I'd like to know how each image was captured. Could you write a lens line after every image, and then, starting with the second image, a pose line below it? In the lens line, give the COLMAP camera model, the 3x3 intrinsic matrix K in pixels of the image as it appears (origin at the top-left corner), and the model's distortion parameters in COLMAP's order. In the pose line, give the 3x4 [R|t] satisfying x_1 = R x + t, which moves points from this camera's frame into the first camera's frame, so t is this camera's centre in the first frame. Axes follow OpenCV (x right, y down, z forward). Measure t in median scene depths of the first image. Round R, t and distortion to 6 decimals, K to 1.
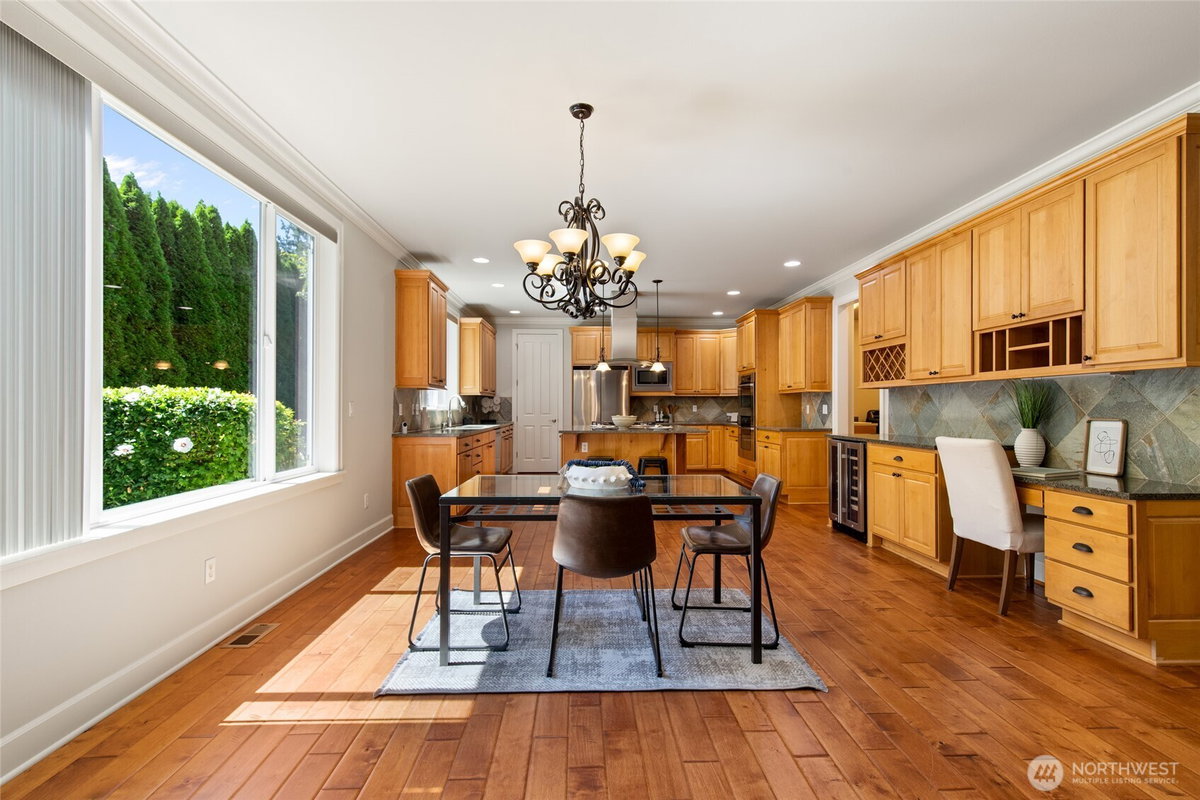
lens RADIAL K [[538.1, 0, 606.8], [0, 538.1, 406.7], [0, 0, 1]] dist [0.004812, 0.000214]
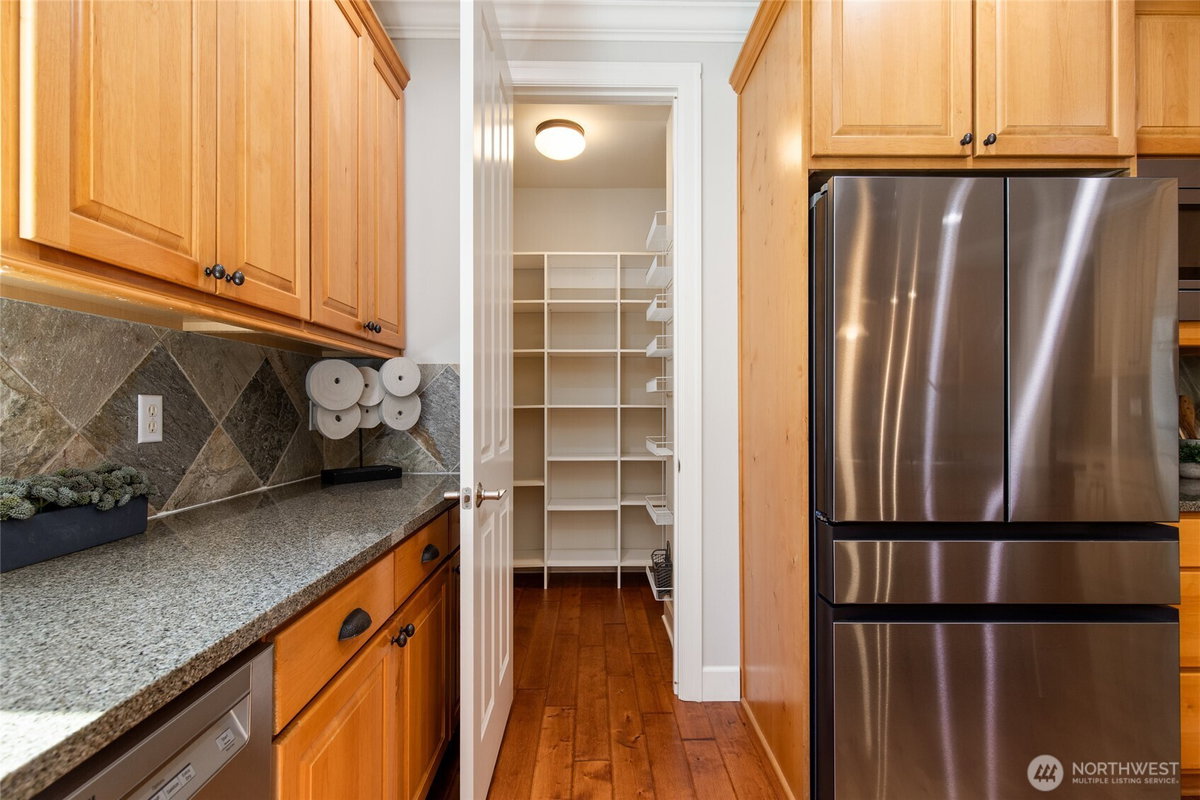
lens RADIAL K [[538.1, 0, 601.9], [0, 538.1, 402.8], [0, 0, 1]] dist [0.004812, 0.000214]
pose [[0.999602, -0.001768, -0.028162, -0.121437], [0.001573, 0.999975, -0.006932, -0.000151], [0.028174, 0.006885, 0.999579, 0.803123]]
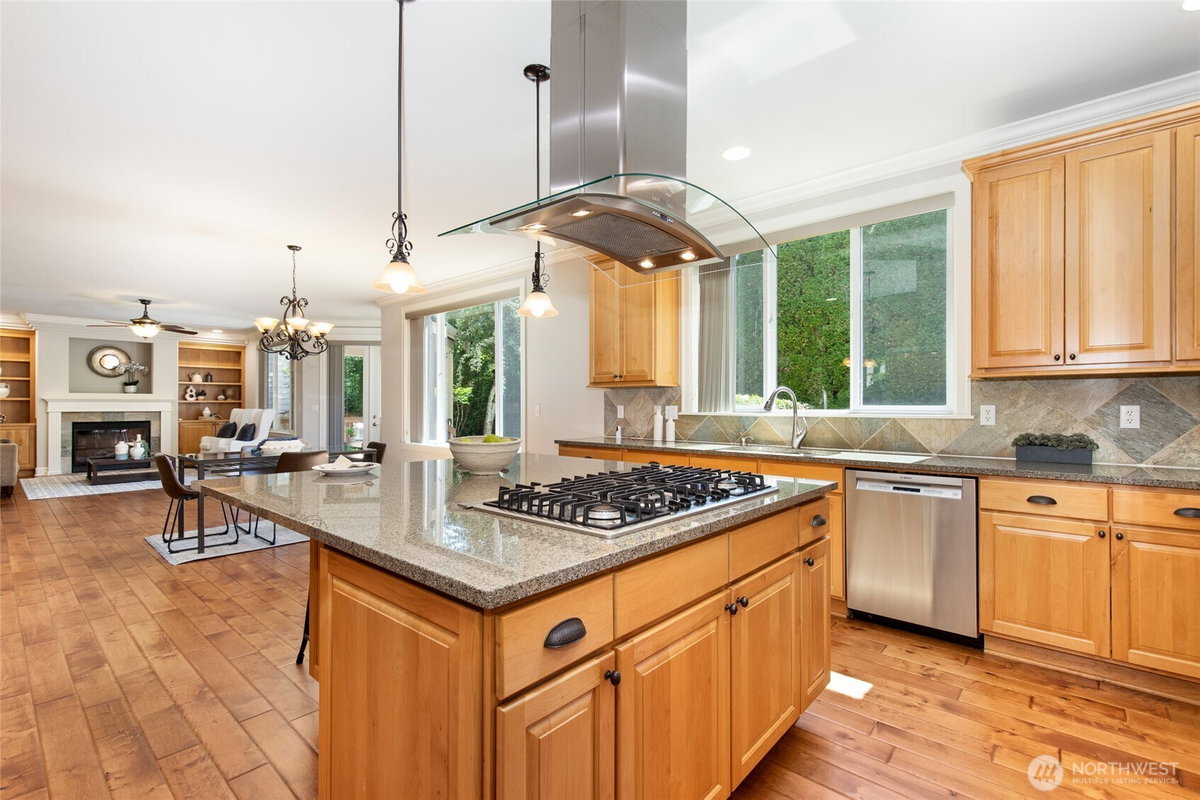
lens RADIAL K [[538.1, 0, 600.5], [0, 538.1, 399.4], [0, 0, 1]] dist [0.004812, 0.000214]
pose [[-0.694678, -0.008530, -0.719270, 0.165791], [-0.000787, 0.999938, -0.011098, -0.003066], [0.719321, -0.007143, -0.694642, 0.938450]]
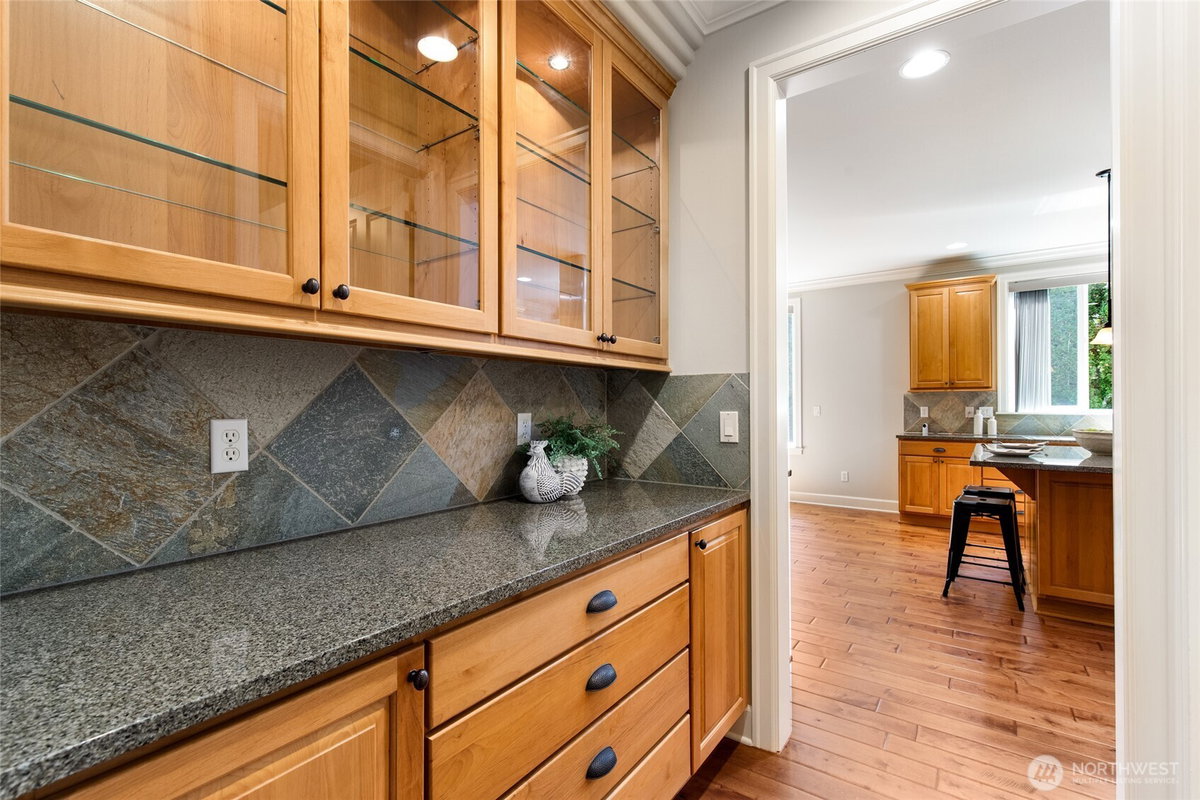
lens RADIAL K [[538.1, 0, 602.4], [0, 538.1, 399.6], [0, 0, 1]] dist [0.004812, 0.000214]
pose [[-0.615790, -0.005138, -0.787894, 0.515768], [0.001532, 0.999969, -0.007719, -0.006804], [0.787909, -0.005960, -0.615763, 0.680827]]
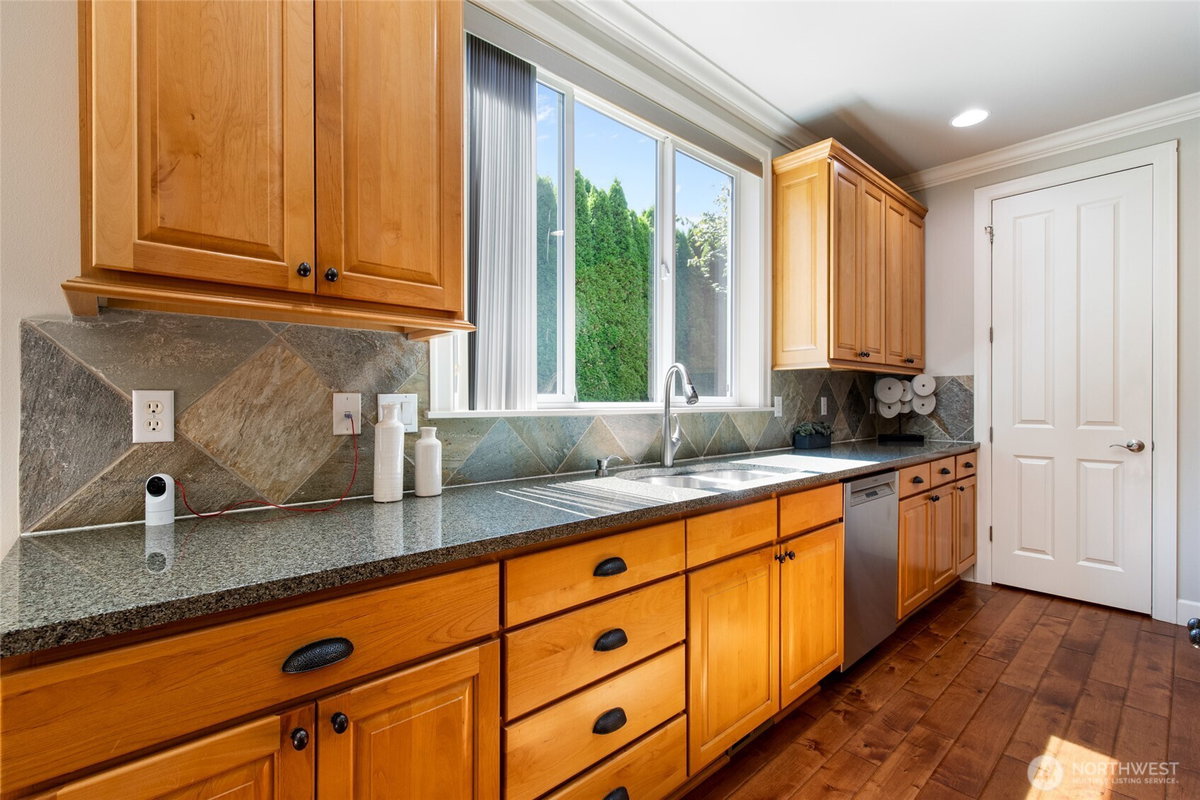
lens RADIAL K [[538.1, 0, 600.7], [0, 538.1, 402.7], [0, 0, 1]] dist [0.004812, 0.000214]
pose [[0.637957, -0.001807, -0.770070, -0.056758], [0.002413, 0.999997, -0.000348, 0.000287], [0.770068, -0.001636, 0.637959, 0.587762]]
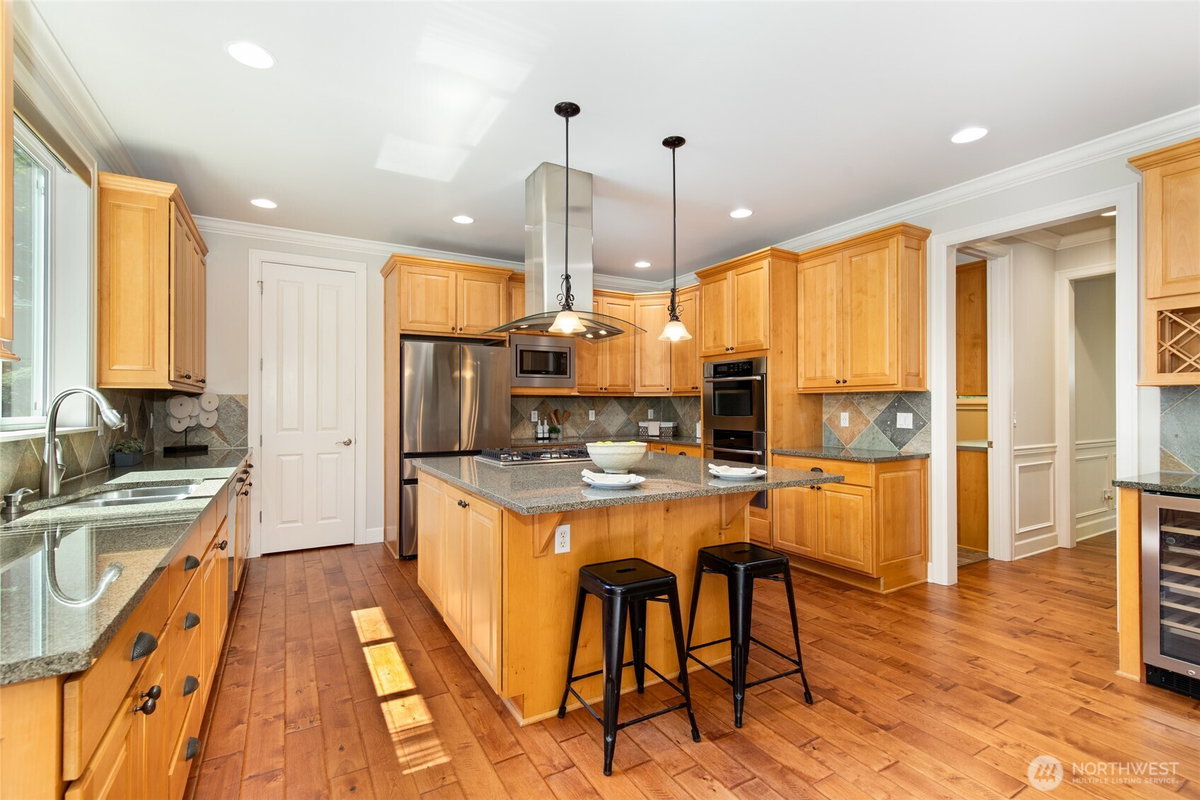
lens RADIAL K [[538.1, 0, 600.6], [0, 538.1, 402.8], [0, 0, 1]] dist [0.004812, 0.000214]
pose [[0.888834, 0.002108, 0.458225, -0.123159], [0.000636, 0.999983, -0.005833, -0.008343], [-0.458230, 0.005476, 0.888817, 0.460639]]
